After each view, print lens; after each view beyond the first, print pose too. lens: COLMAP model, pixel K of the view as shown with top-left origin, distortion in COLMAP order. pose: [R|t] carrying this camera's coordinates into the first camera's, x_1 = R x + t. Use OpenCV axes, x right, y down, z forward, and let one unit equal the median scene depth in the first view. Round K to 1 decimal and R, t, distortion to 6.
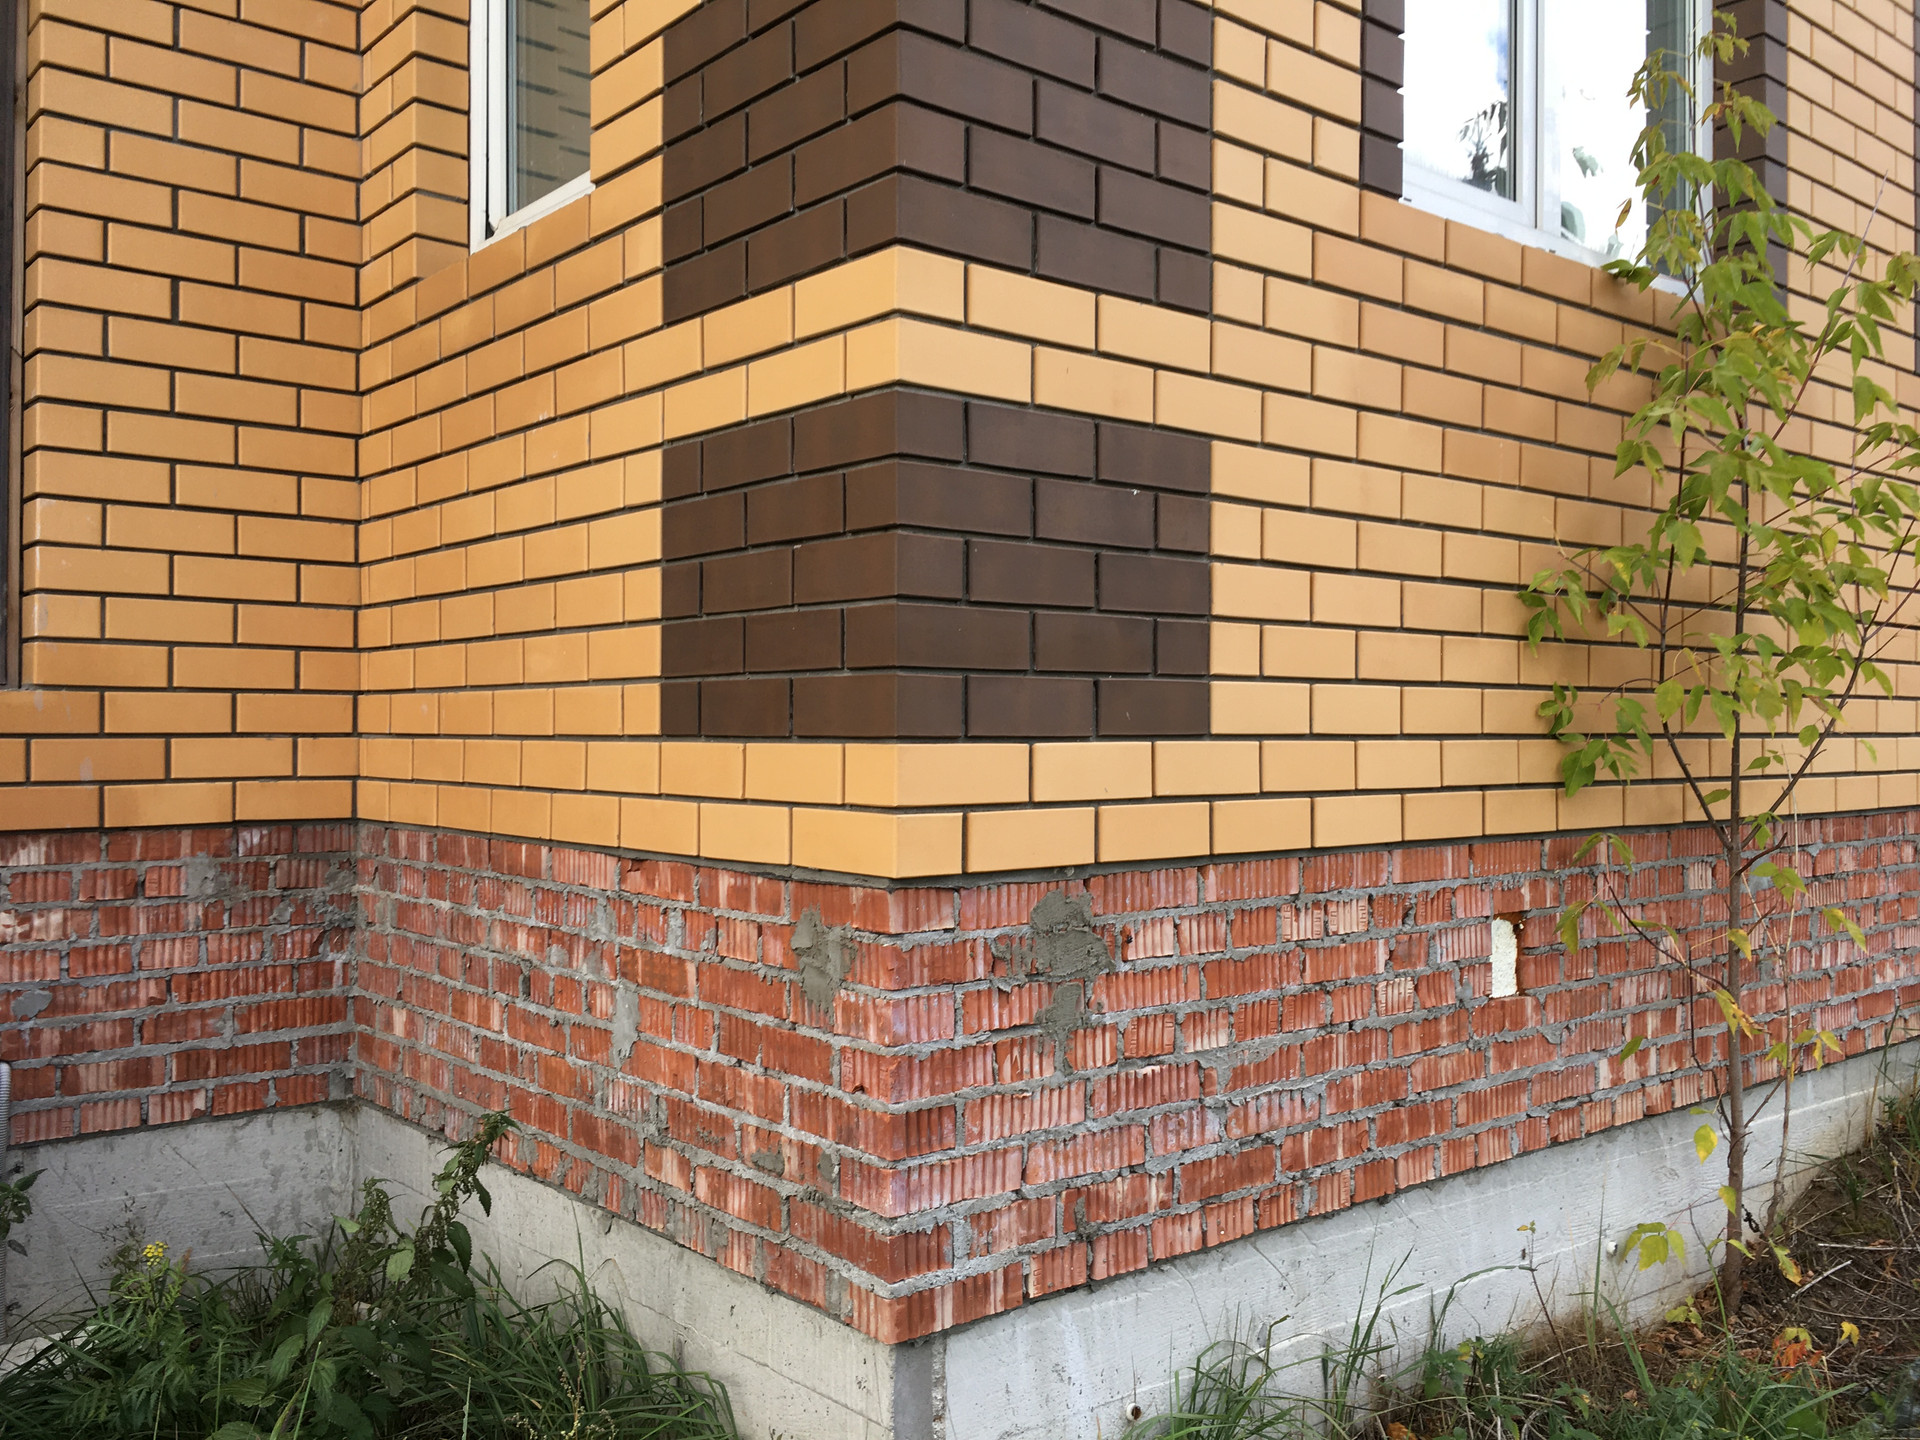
lens RADIAL K [[1631.8, 0, 974.8], [0, 1631.8, 717.9], [0, 0, 1]] dist [0.020118, -0.005319]
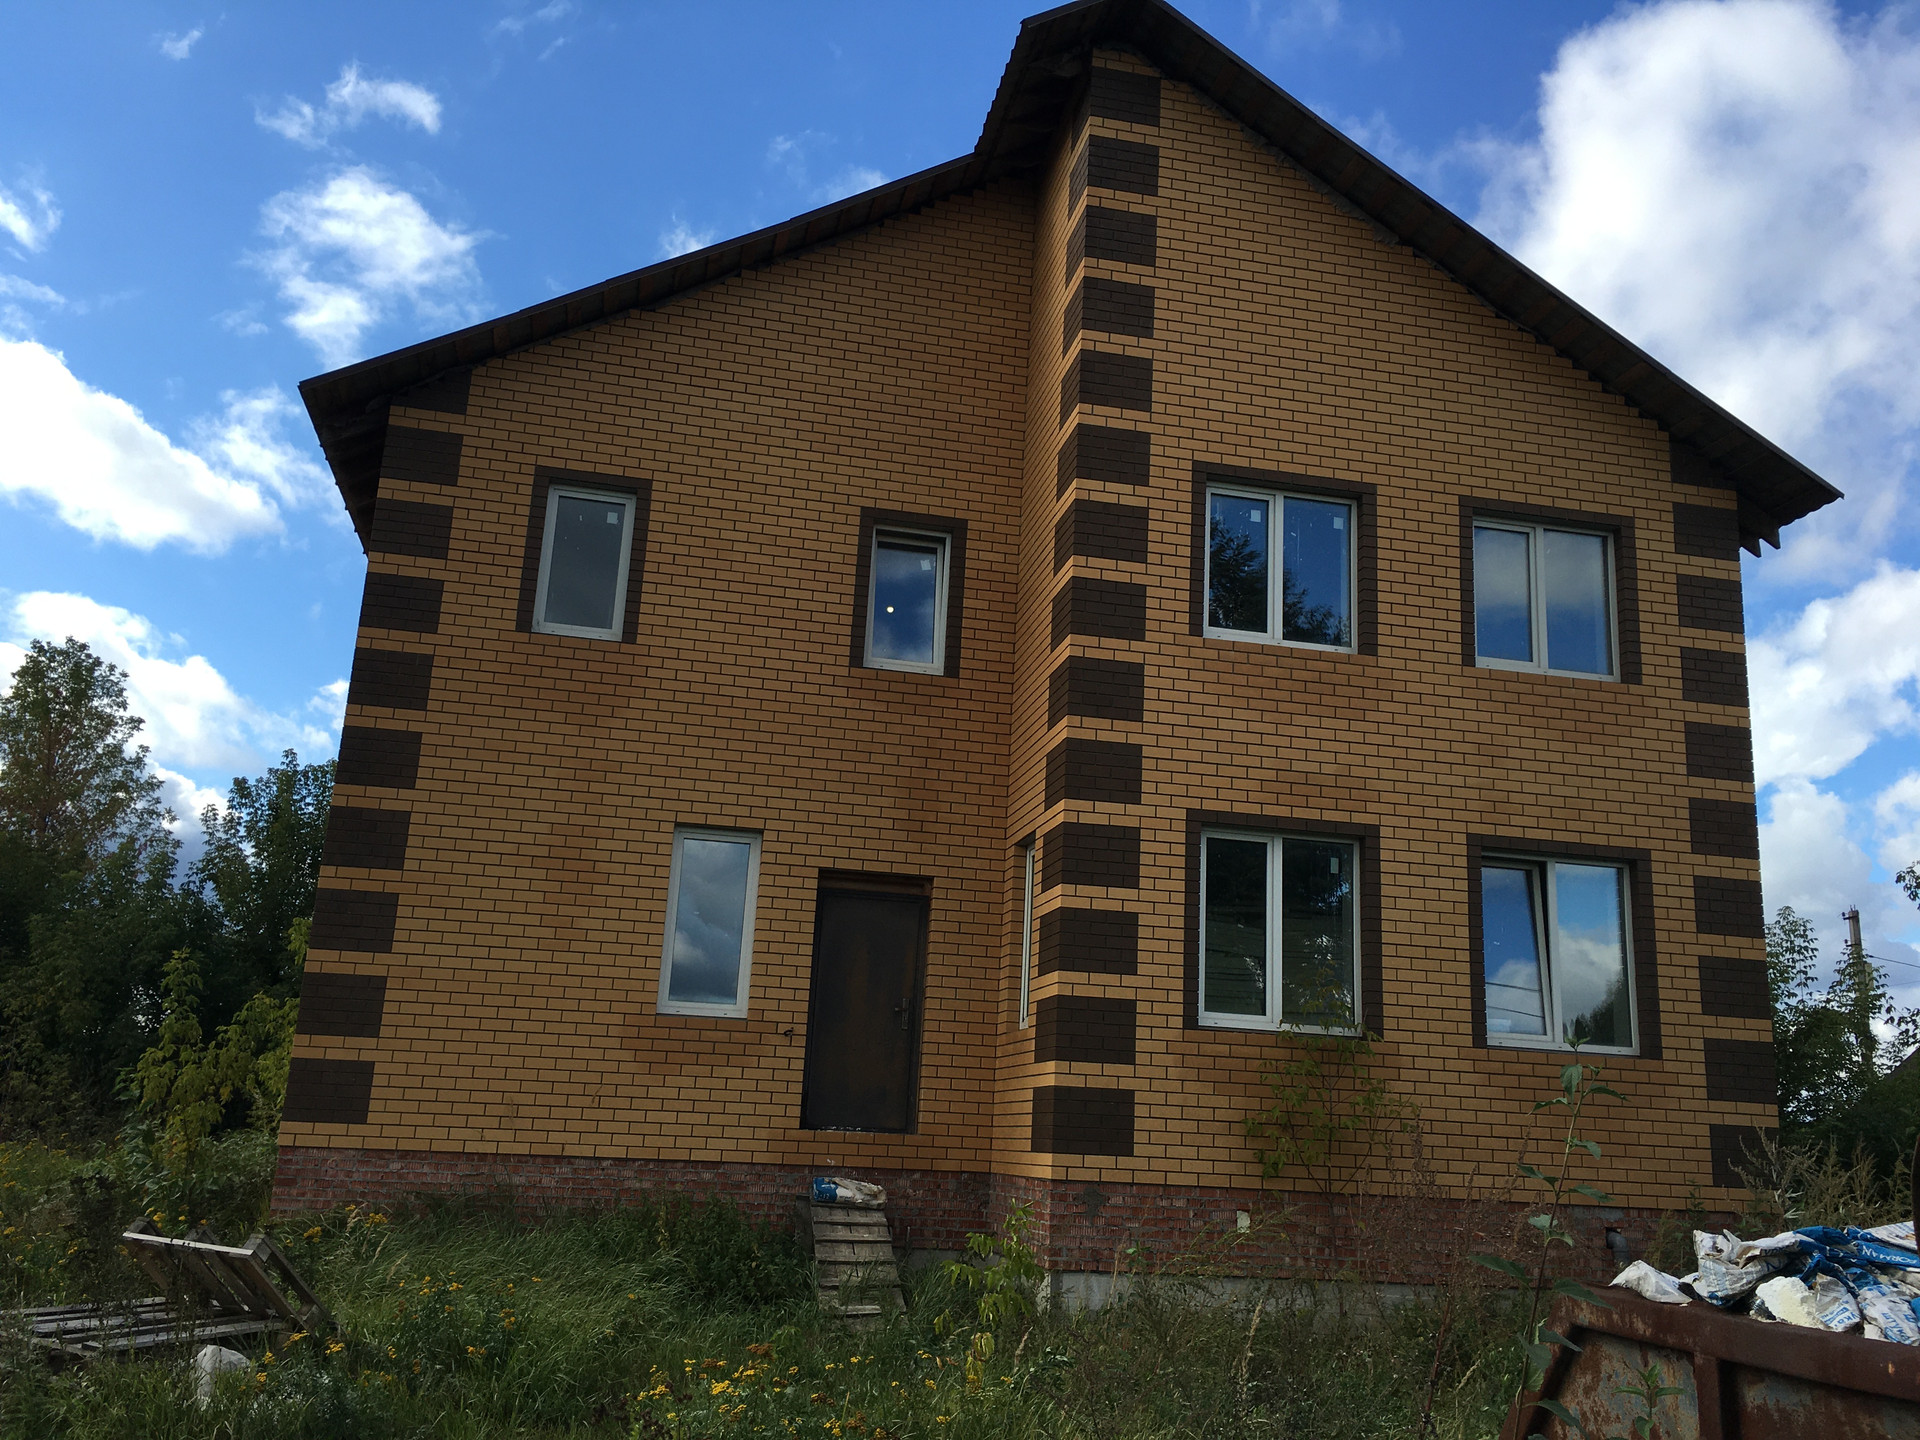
lens RADIAL K [[1631.8, 0, 959.8], [0, 1631.8, 713.0], [0, 0, 1]] dist [0.020118, -0.005319]
pose [[0.872737, -0.086623, -0.480444, 1.922186], [-0.043321, 0.966508, -0.252954, -0.009064], [0.486265, 0.241576, 0.839755, -3.231453]]
